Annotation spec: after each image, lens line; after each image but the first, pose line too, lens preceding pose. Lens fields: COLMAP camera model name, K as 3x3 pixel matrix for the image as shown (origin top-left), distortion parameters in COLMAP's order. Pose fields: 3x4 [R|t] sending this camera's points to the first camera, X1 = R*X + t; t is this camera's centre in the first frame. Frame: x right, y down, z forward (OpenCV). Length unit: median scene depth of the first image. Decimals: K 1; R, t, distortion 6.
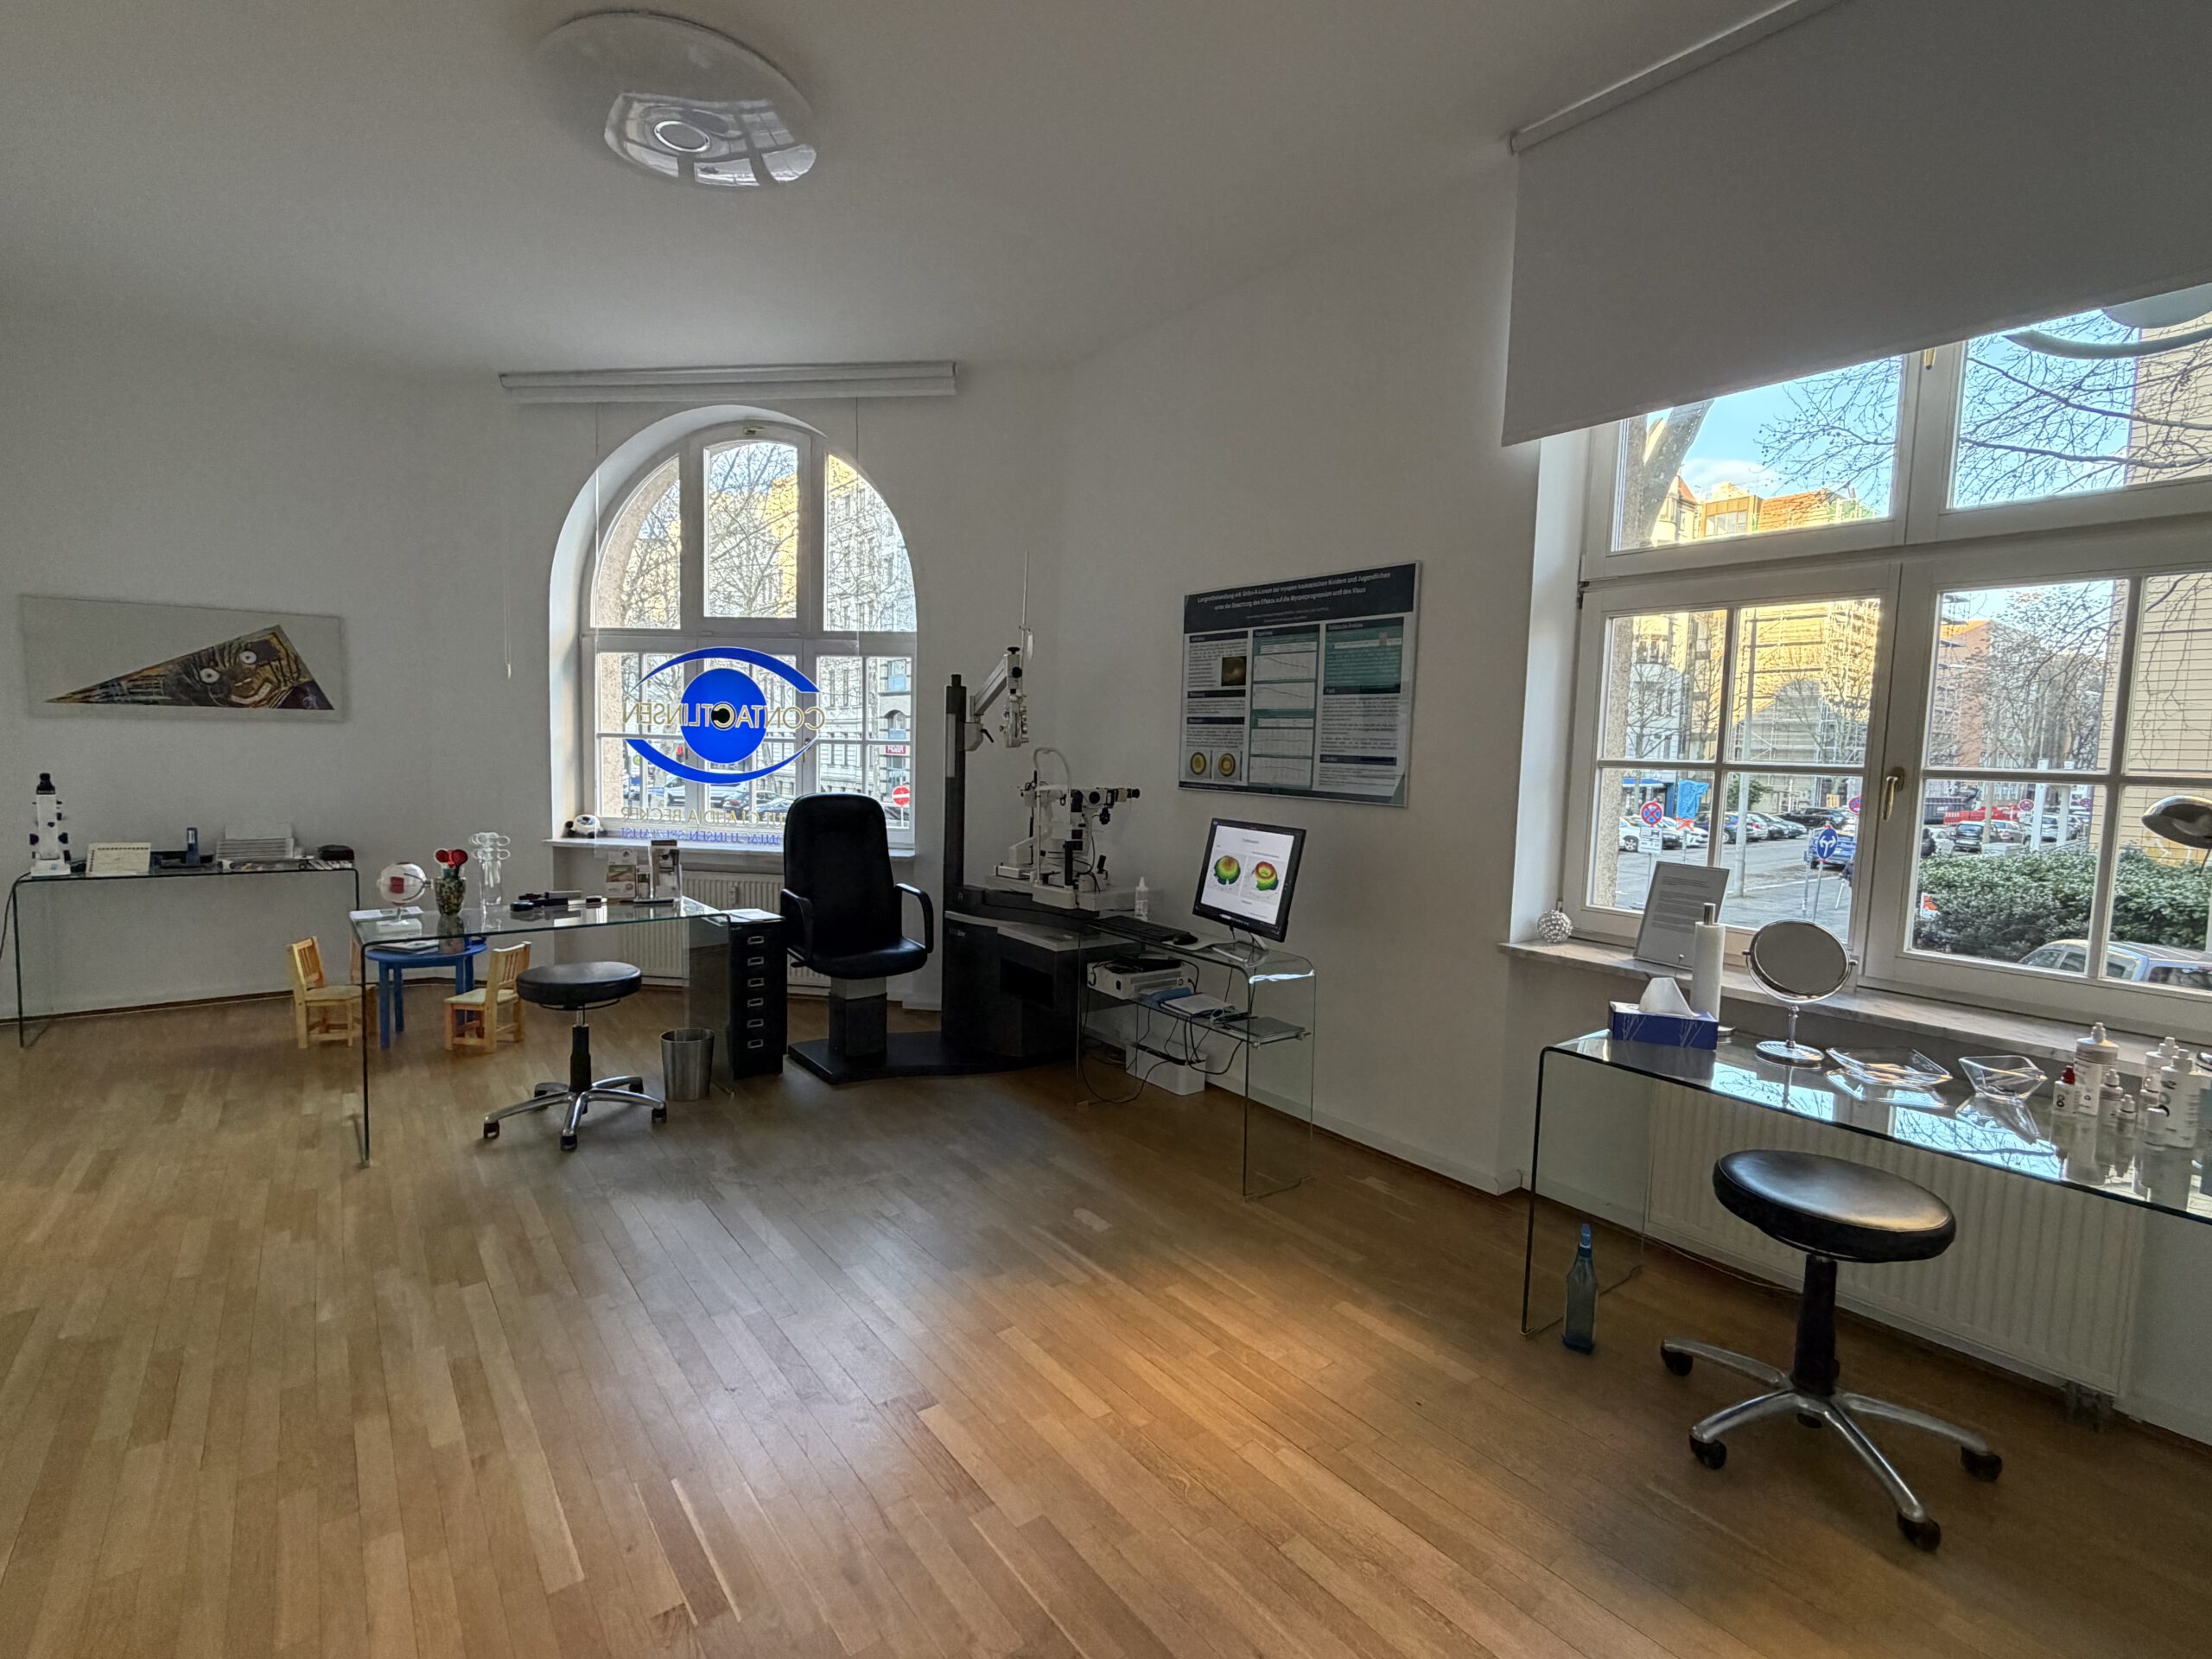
lens RADIAL K [[997.5, 0, 1115.8], [0, 997.5, 829.2], [0, 0, 1]] dist [0.000683, -0.000250]
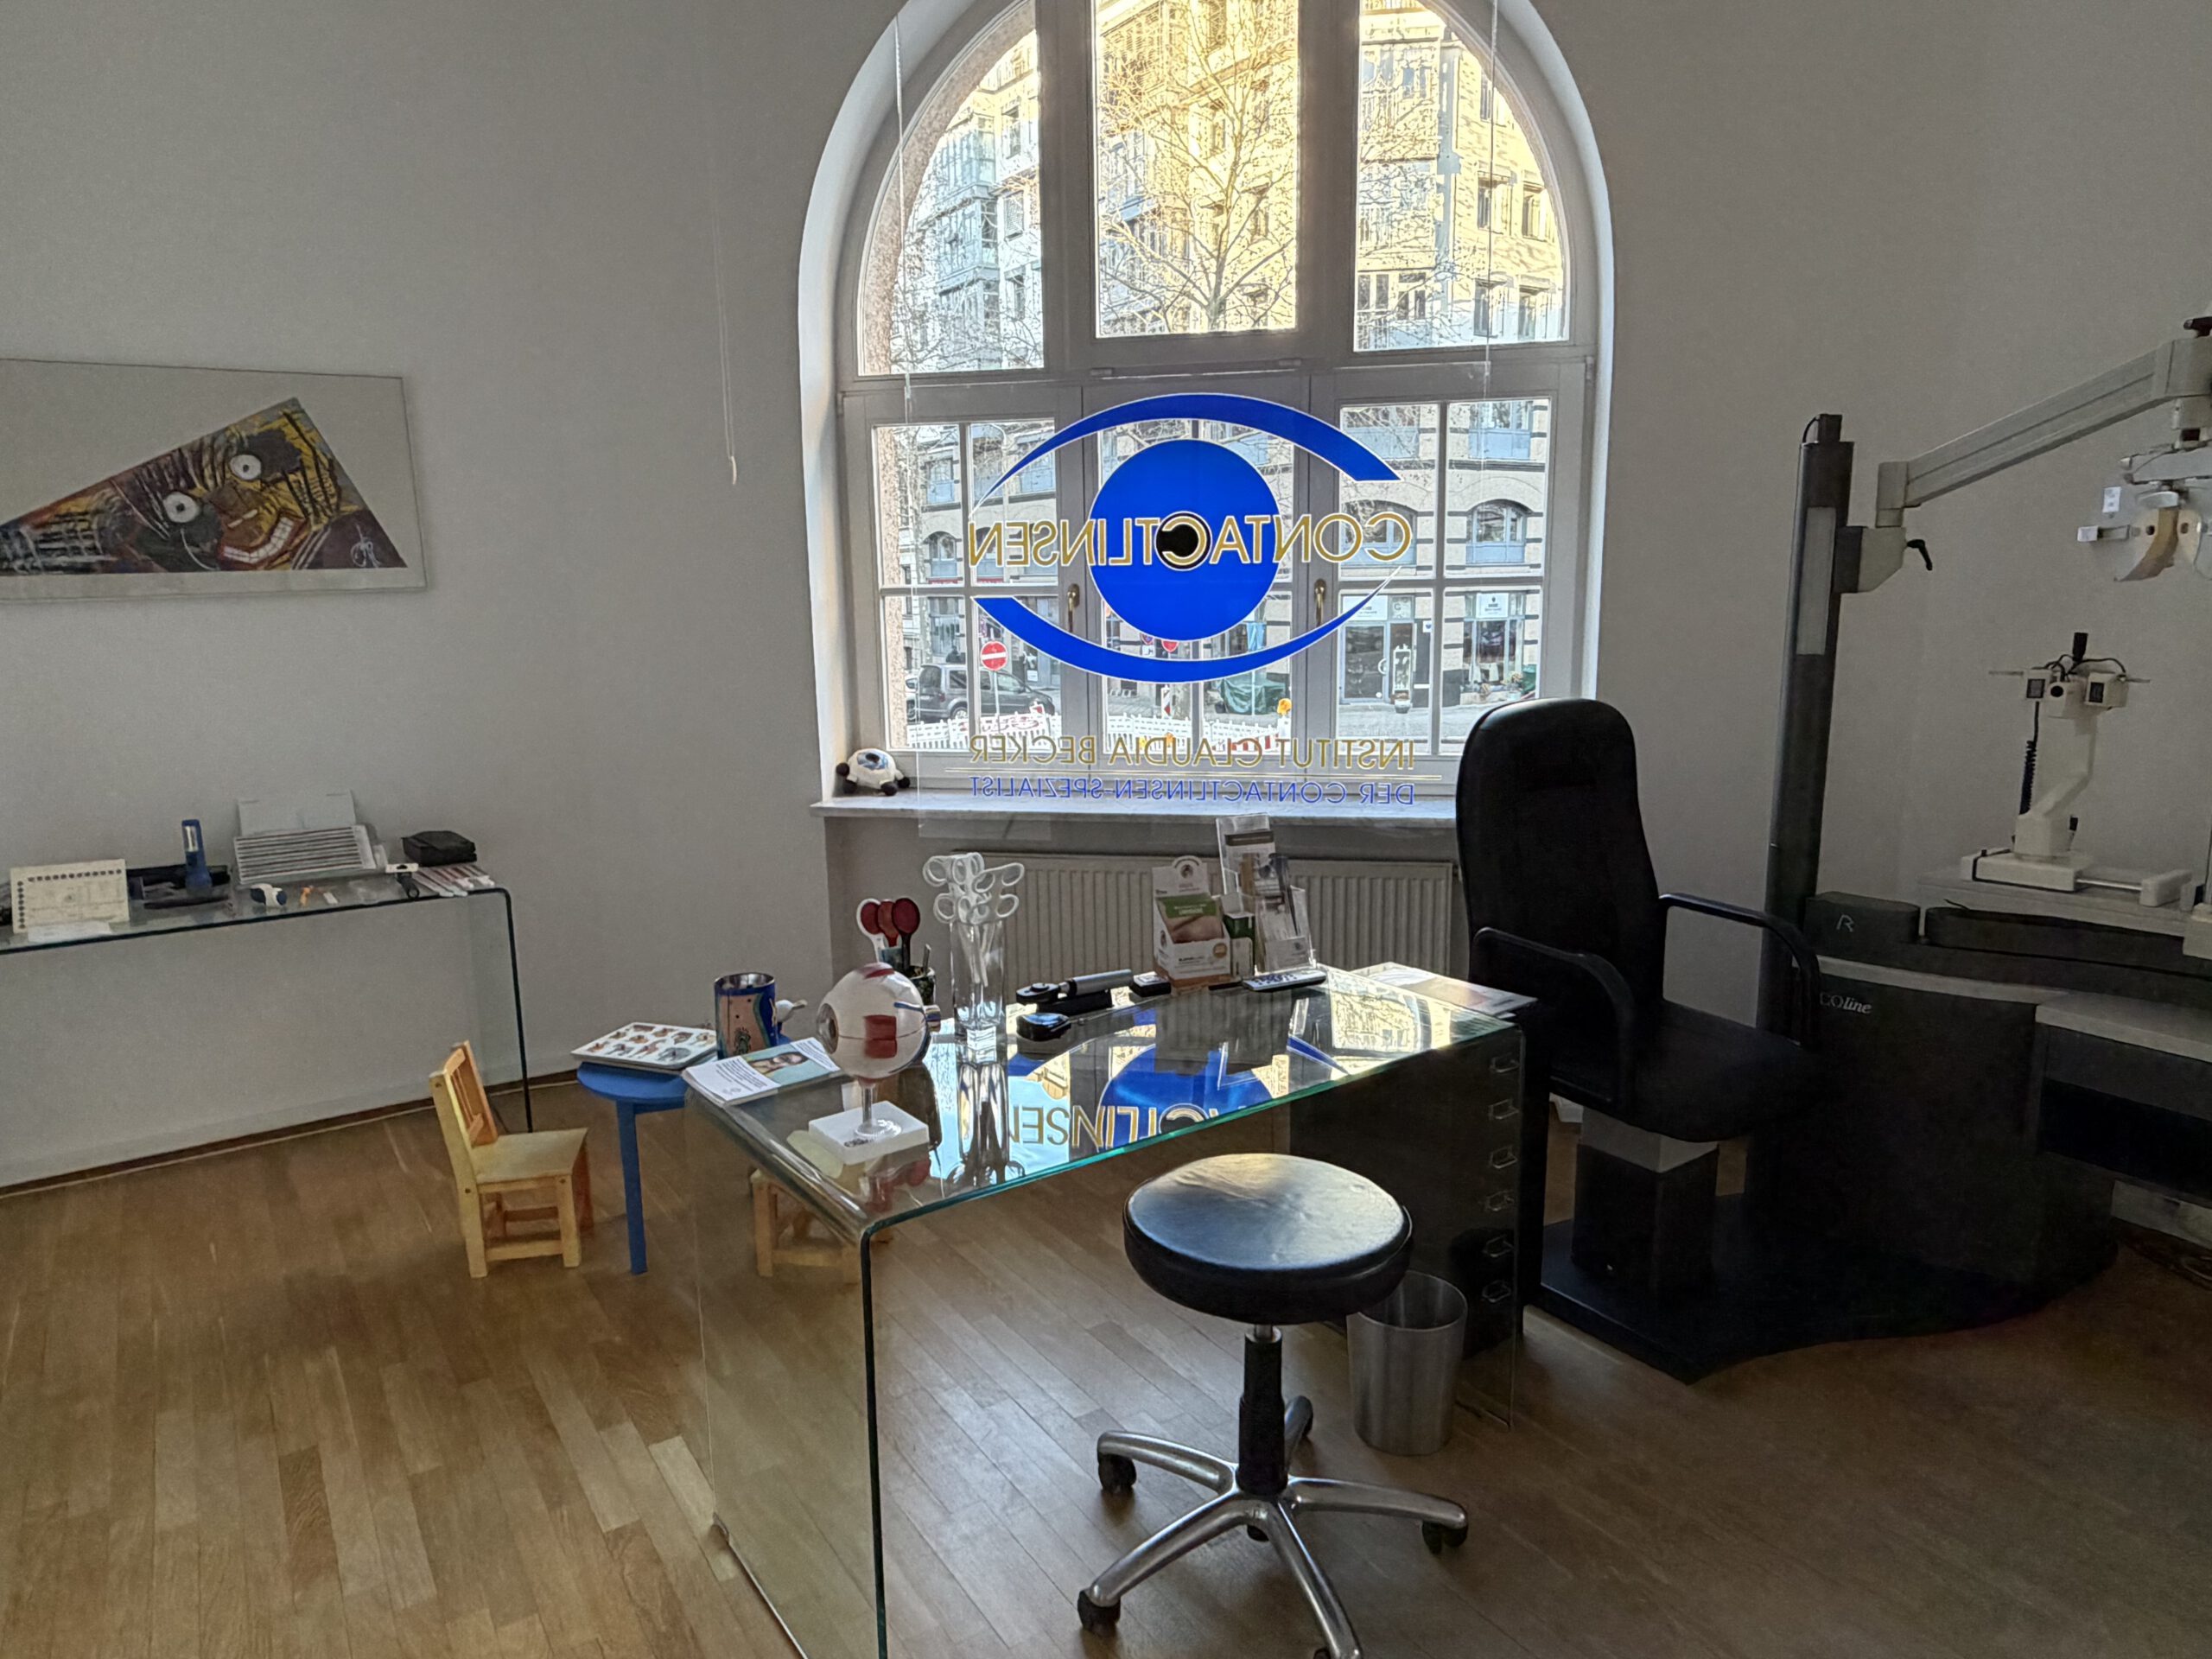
lens RADIAL K [[1344.4, 0, 1107.2], [0, 1344.4, 828.3], [0, 0, 1]] dist [-0.003193, 0.004484]
pose [[0.996677, -0.032828, -0.074545, -0.389130], [0.040542, 0.993704, 0.104442, -0.045092], [0.070647, -0.107118, 0.991733, 0.339915]]
